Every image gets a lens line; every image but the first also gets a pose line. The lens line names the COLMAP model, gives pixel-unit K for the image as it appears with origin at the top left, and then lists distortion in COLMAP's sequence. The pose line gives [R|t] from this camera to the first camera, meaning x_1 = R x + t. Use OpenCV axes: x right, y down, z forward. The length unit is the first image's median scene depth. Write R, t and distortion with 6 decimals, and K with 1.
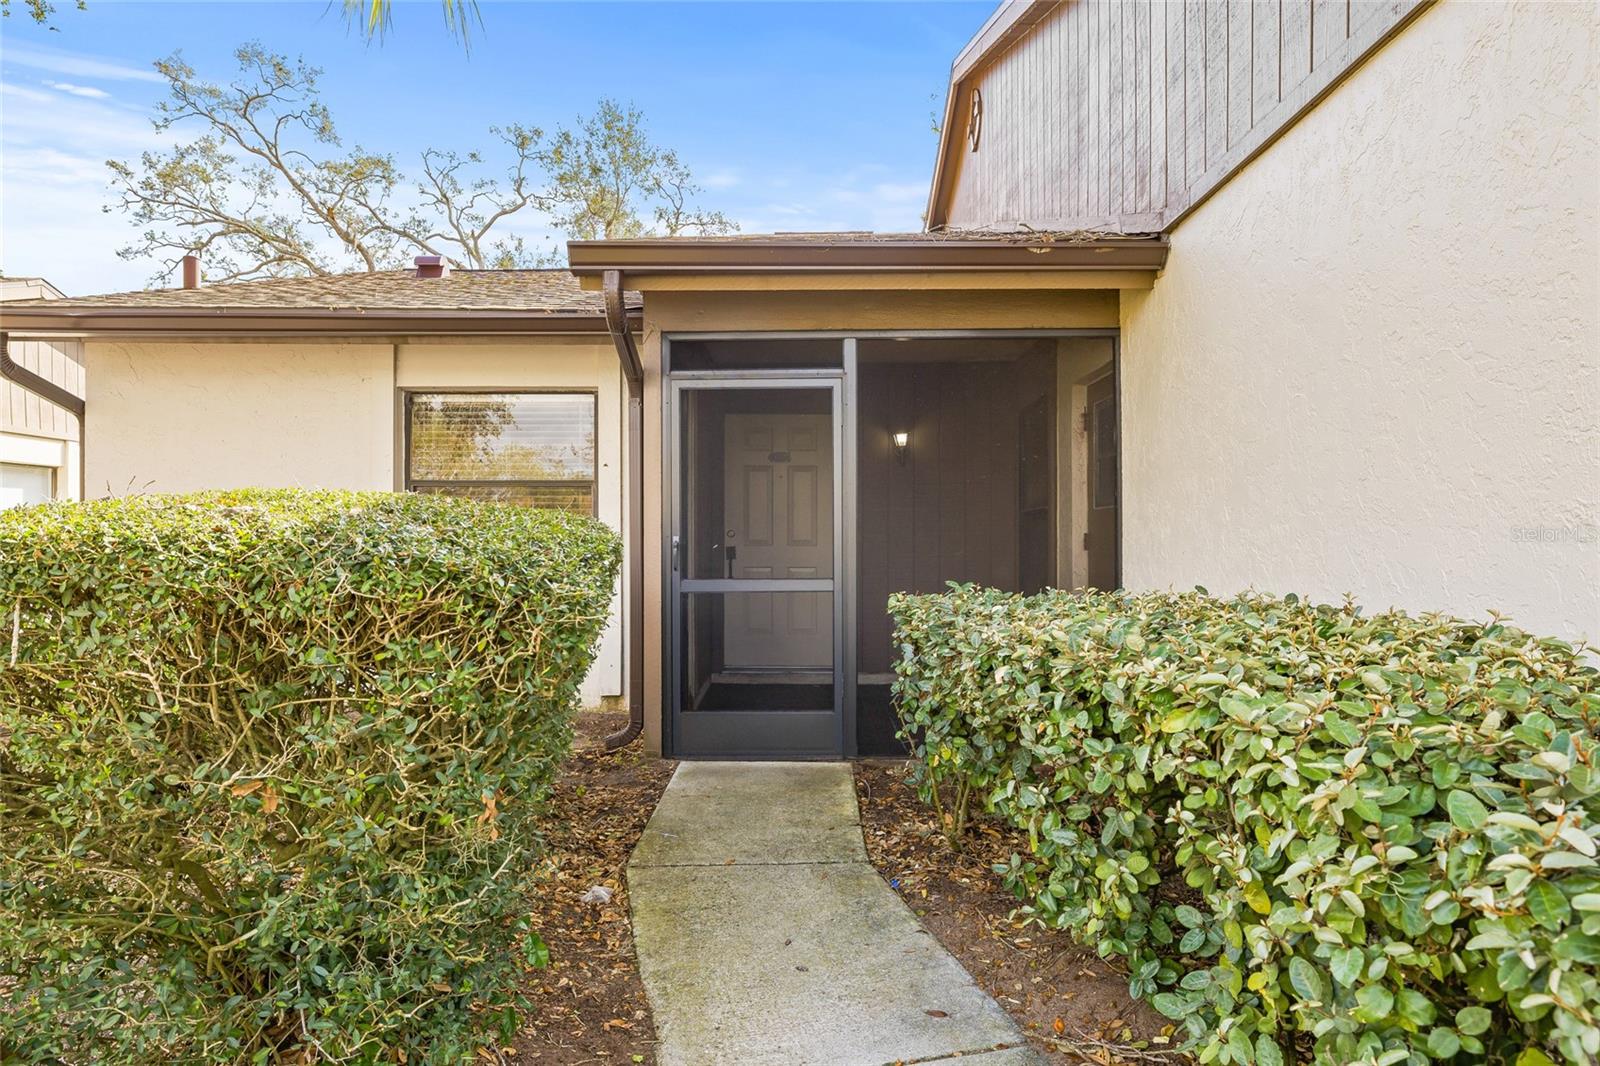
lens RADIAL K [[930.2, 0, 796.9], [0, 930.2, 536.5], [0, 0, 1]] dist [-0.003197, -0.000435]
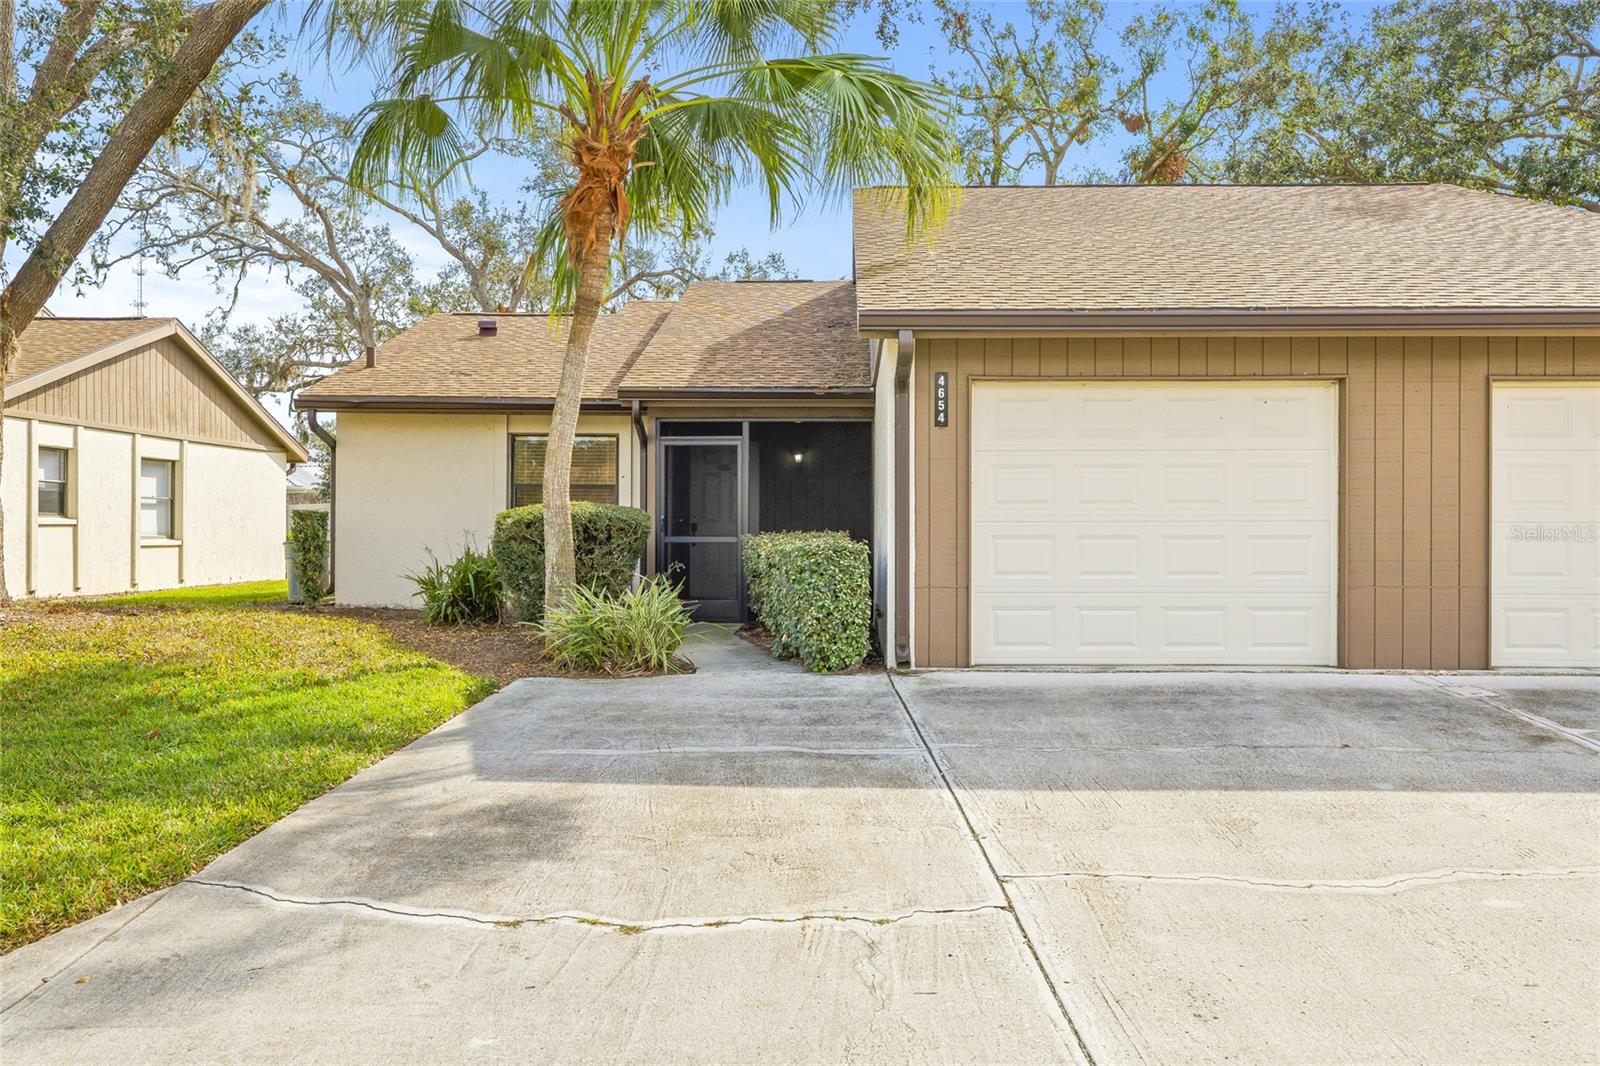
lens RADIAL K [[1428.7, 0, 802.5], [0, 1428.7, 532.2], [0, 0, 1]] dist [0.012719, 0.002926]
pose [[0.999780, 0.005926, -0.020133, 0.214156], [-0.005801, 0.999964, 0.006252, 0.012847], [0.020169, -0.006134, 0.999778, -1.890460]]
